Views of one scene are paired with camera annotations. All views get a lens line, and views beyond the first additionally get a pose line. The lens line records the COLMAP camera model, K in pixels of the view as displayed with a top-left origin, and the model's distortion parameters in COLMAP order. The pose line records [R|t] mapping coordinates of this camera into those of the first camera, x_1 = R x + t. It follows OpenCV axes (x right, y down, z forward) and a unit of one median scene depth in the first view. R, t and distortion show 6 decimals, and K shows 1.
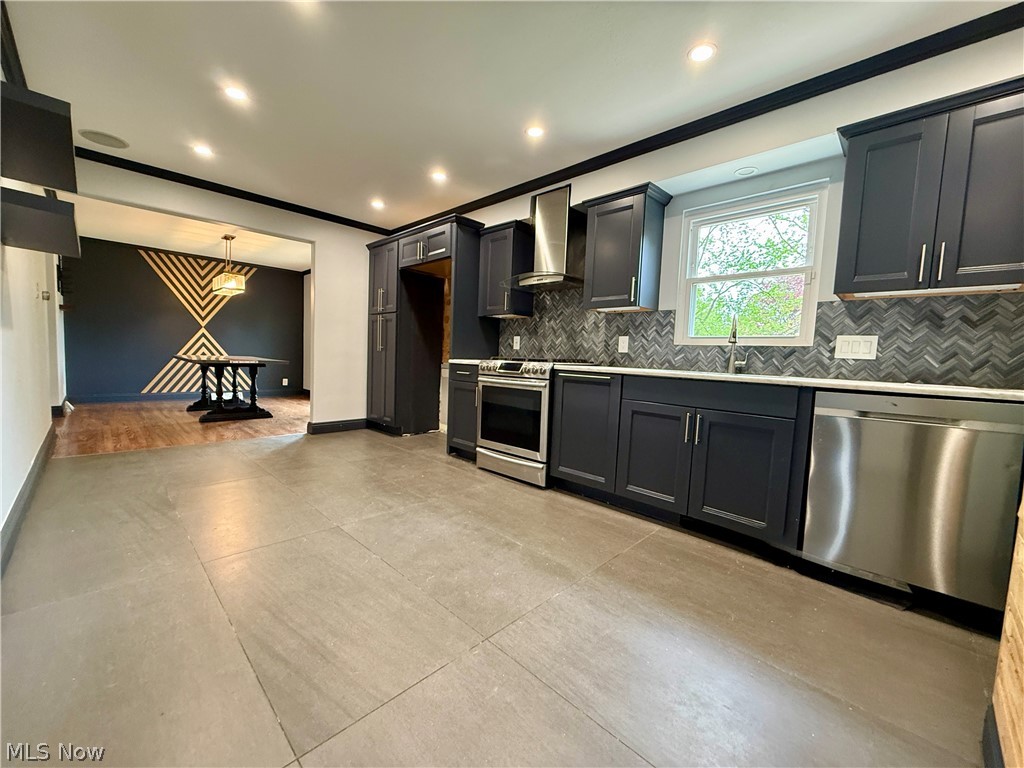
lens RADIAL K [[405.8, 0, 507.0], [0, 405.8, 384.6], [0, 0, 1]] dist [0.002105, -0.000694]
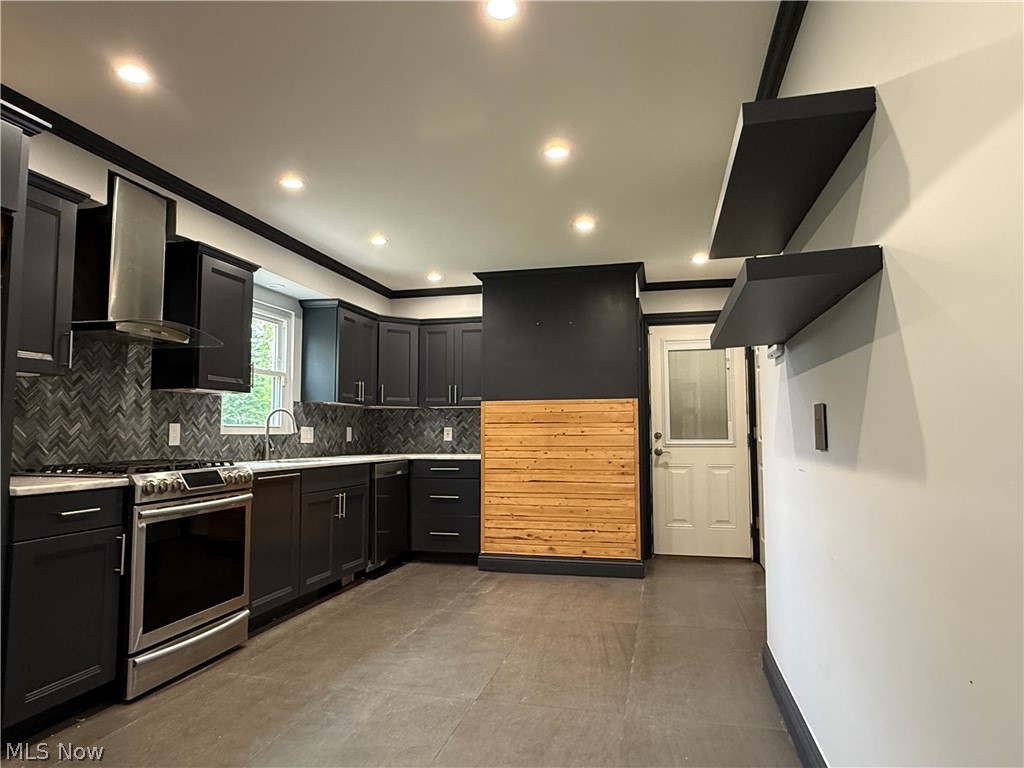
lens RADIAL K [[639.2, 0, 515.1], [0, 639.2, 386.4], [0, 0, 1]] dist [-0.005621, -0.000352]
pose [[-0.520222, 0.025984, 0.853635, -1.112598], [0.042721, 0.999077, -0.004377, -0.166946], [-0.852962, 0.034191, -0.520852, 1.156524]]
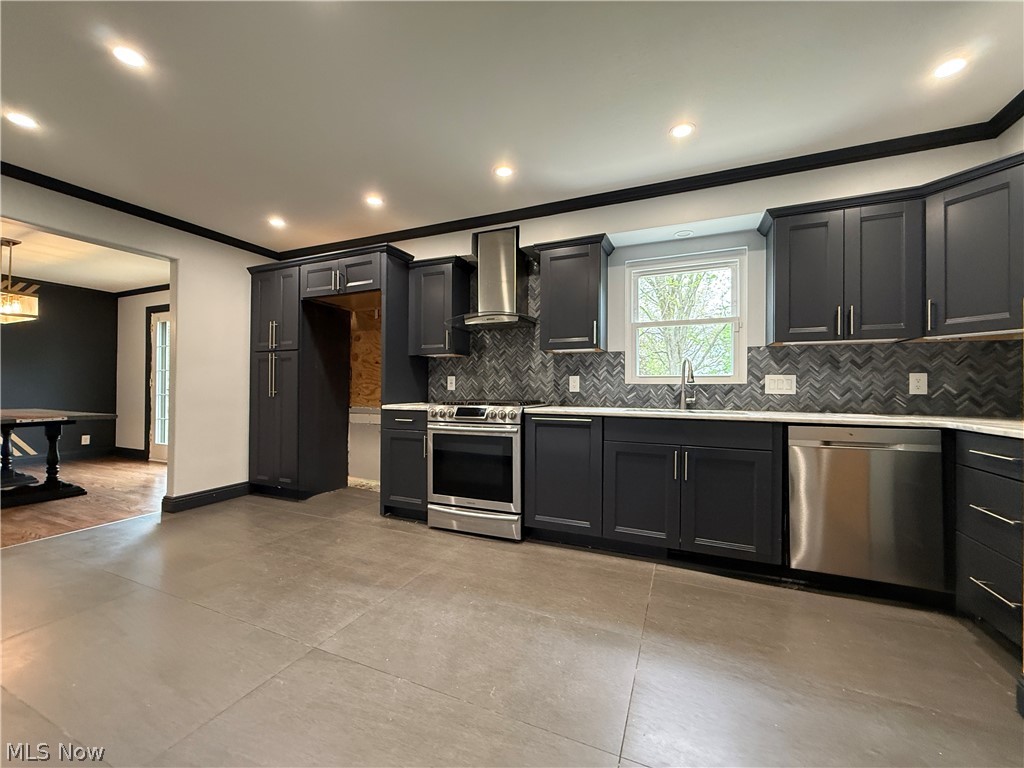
lens RADIAL K [[405.8, 0, 507.0], [0, 405.8, 385.4], [0, 0, 1]] dist [0.002105, -0.000694]
pose [[0.934408, -0.032380, 0.354729, -0.253619], [0.056986, 0.996622, -0.059136, -0.047768], [-0.351616, 0.075472, 0.933097, 0.112873]]
